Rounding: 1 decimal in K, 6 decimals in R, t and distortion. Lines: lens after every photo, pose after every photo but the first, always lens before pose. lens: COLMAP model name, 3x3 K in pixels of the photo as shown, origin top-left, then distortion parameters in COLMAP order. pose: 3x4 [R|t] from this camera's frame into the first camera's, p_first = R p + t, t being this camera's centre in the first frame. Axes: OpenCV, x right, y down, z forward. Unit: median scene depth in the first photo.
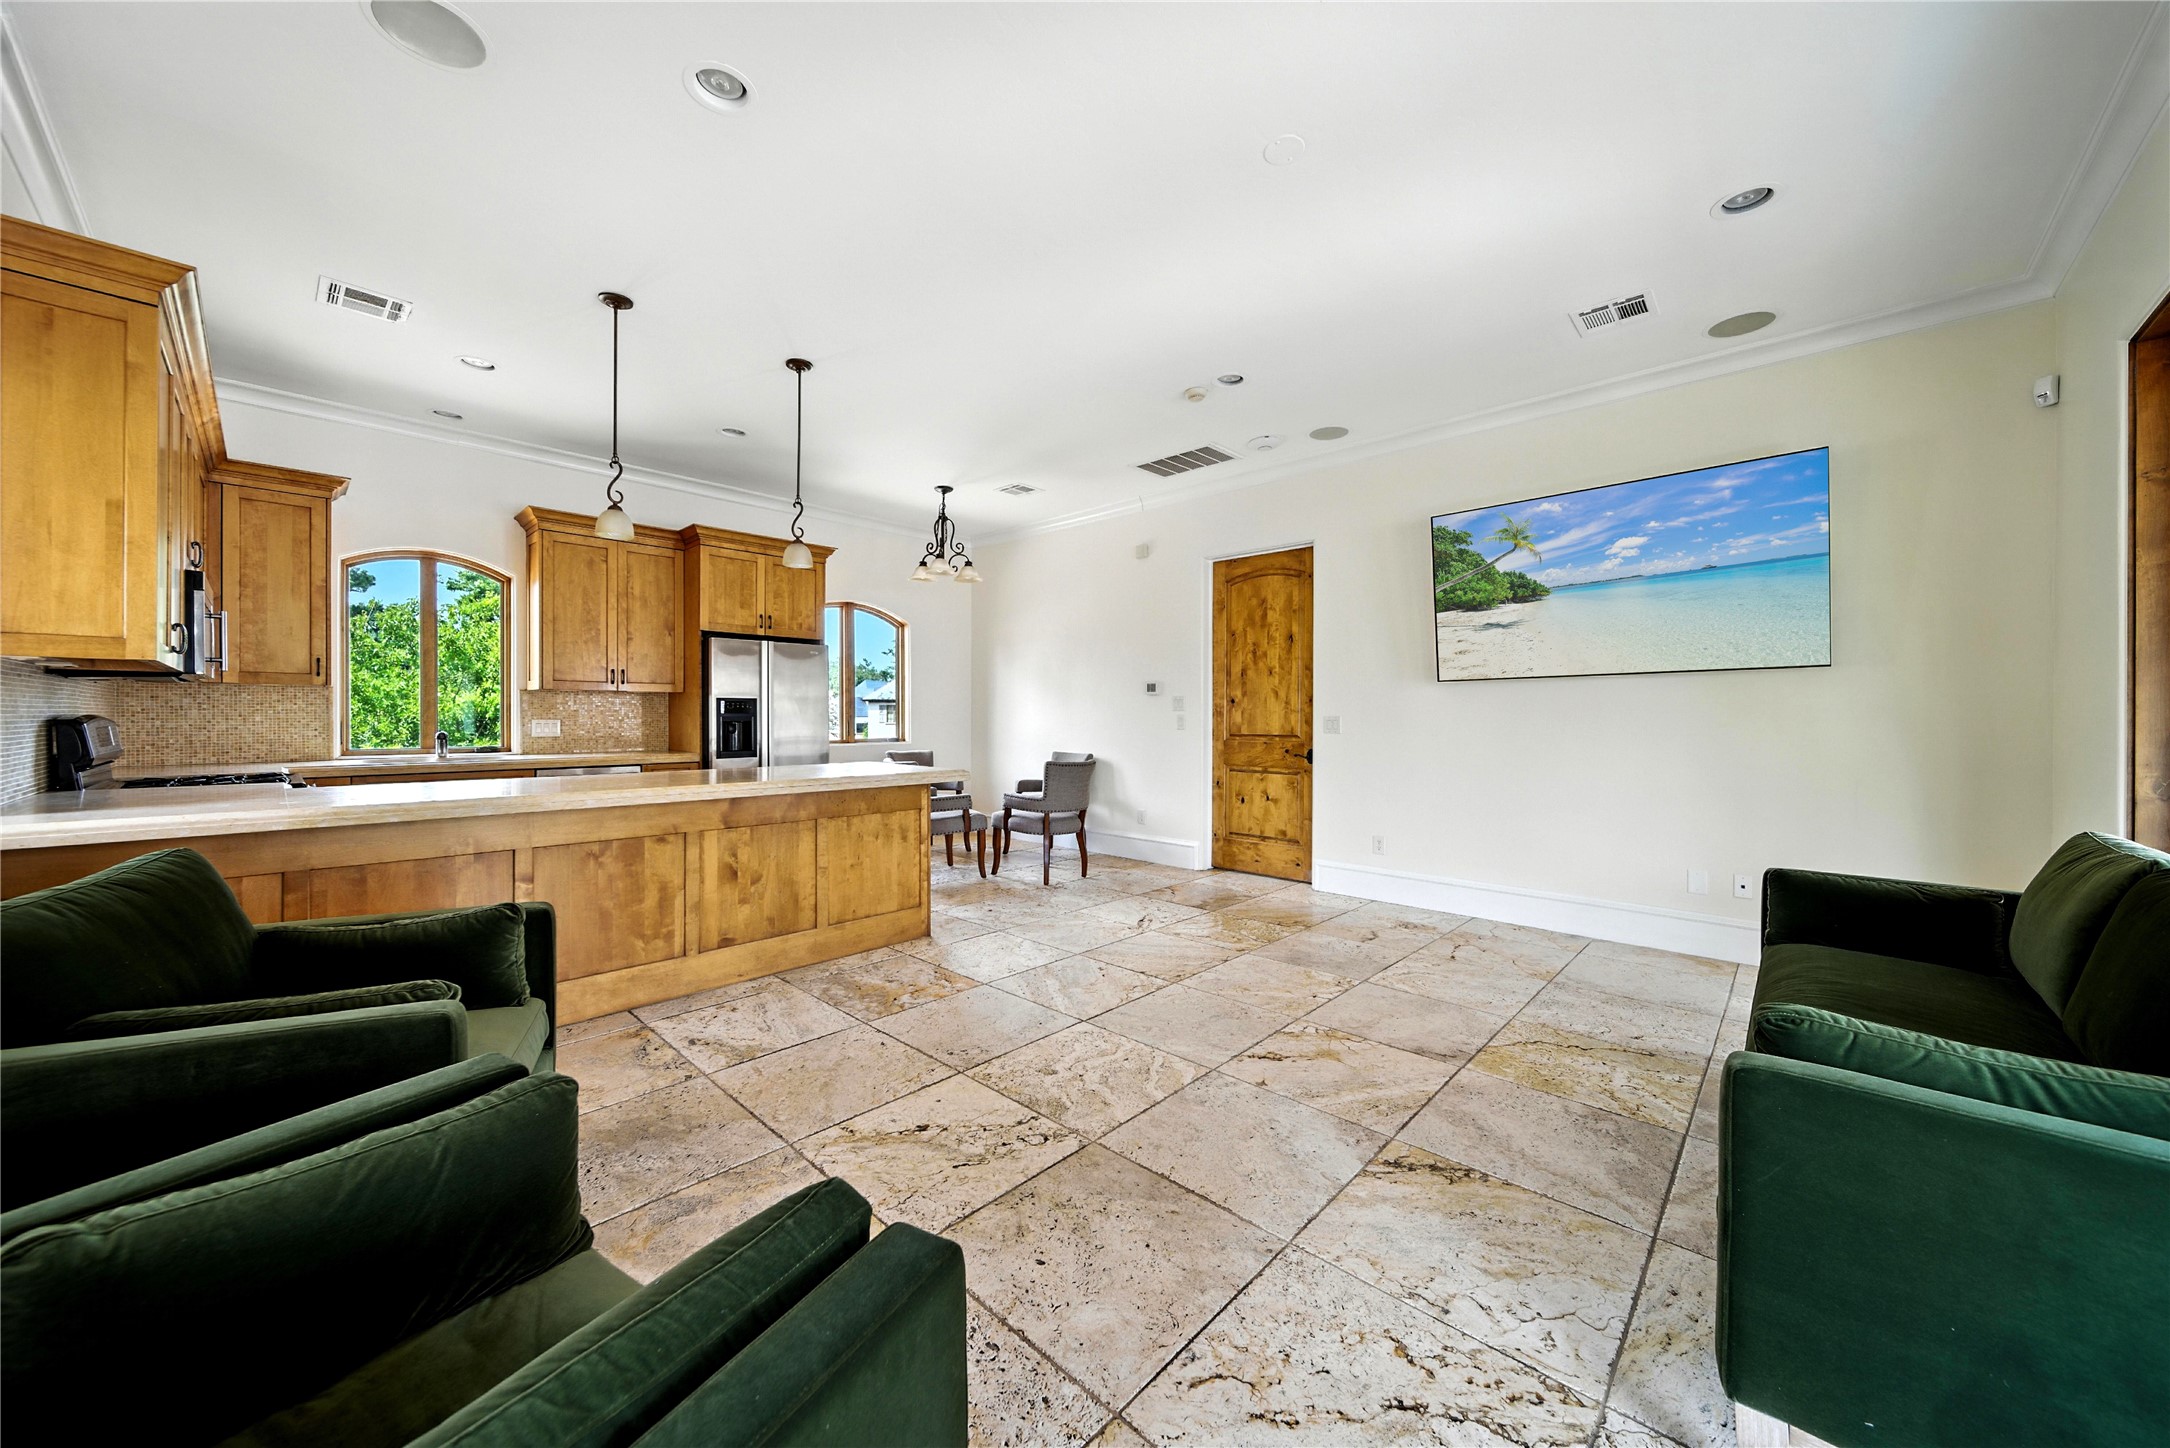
lens RADIAL K [[778.2, 0, 1090.4], [0, 778.2, 713.4], [0, 0, 1]] dist [-0.002013, -0.000087]
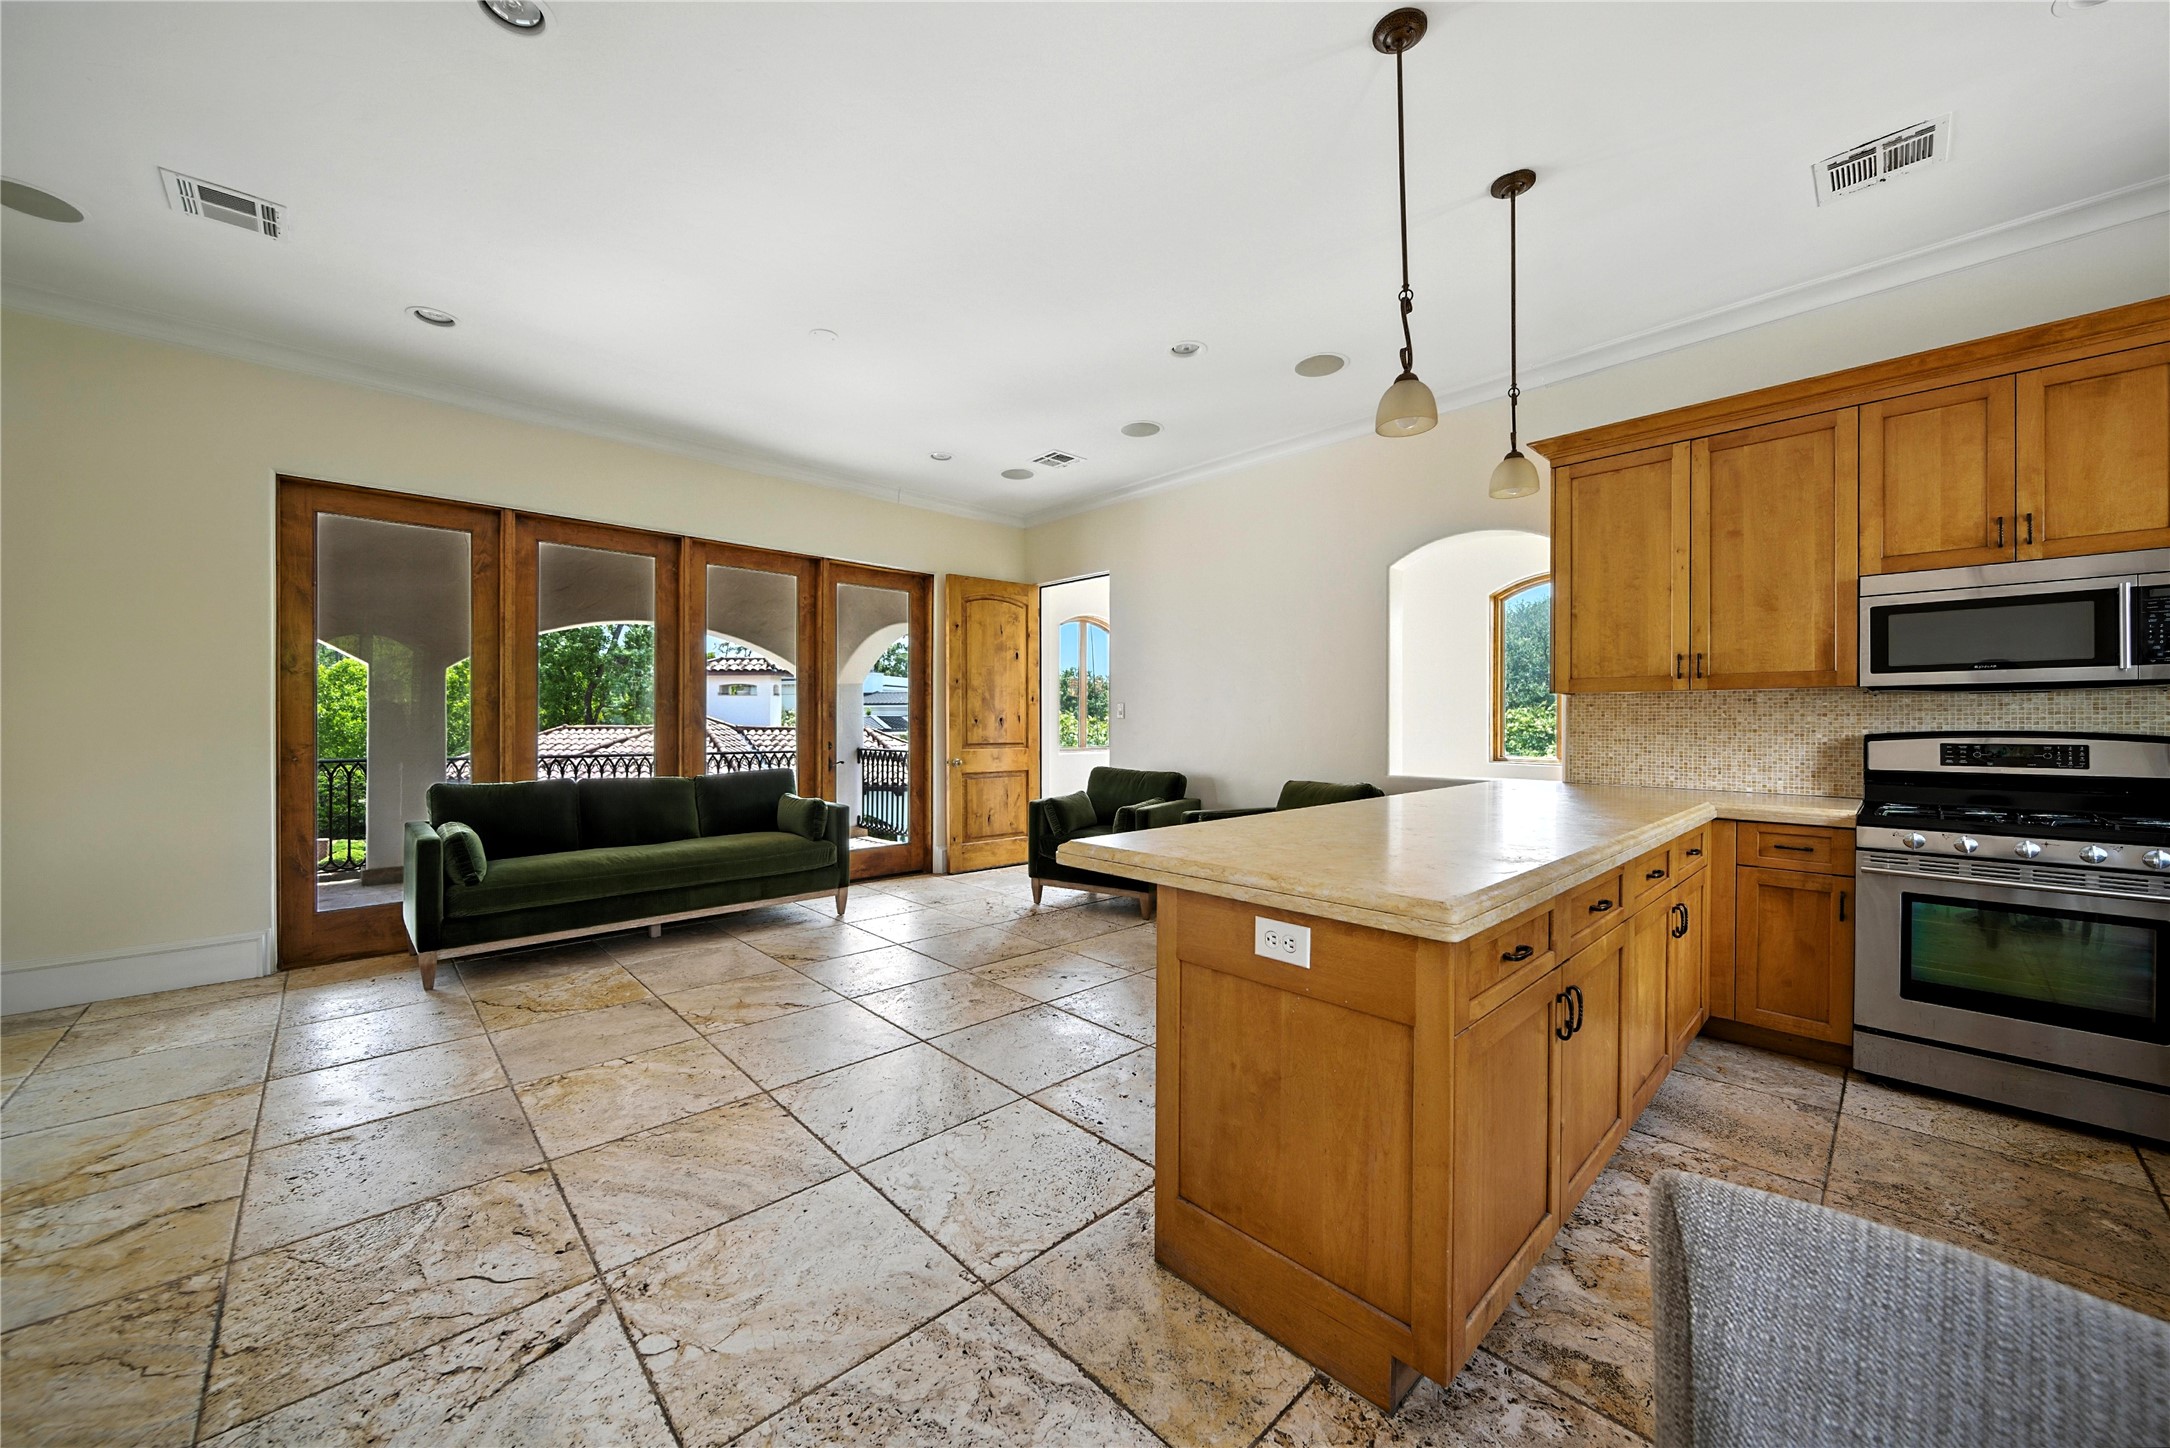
lens RADIAL K [[778.2, 0, 1083.1], [0, 778.2, 722.1], [0, 0, 1]] dist [-0.002013, -0.000087]
pose [[-0.998037, -0.003894, 0.062511, -0.281888], [-0.003968, 0.999992, -0.001066, 0.000060], [-0.062506, -0.001312, -0.998044, 2.075284]]
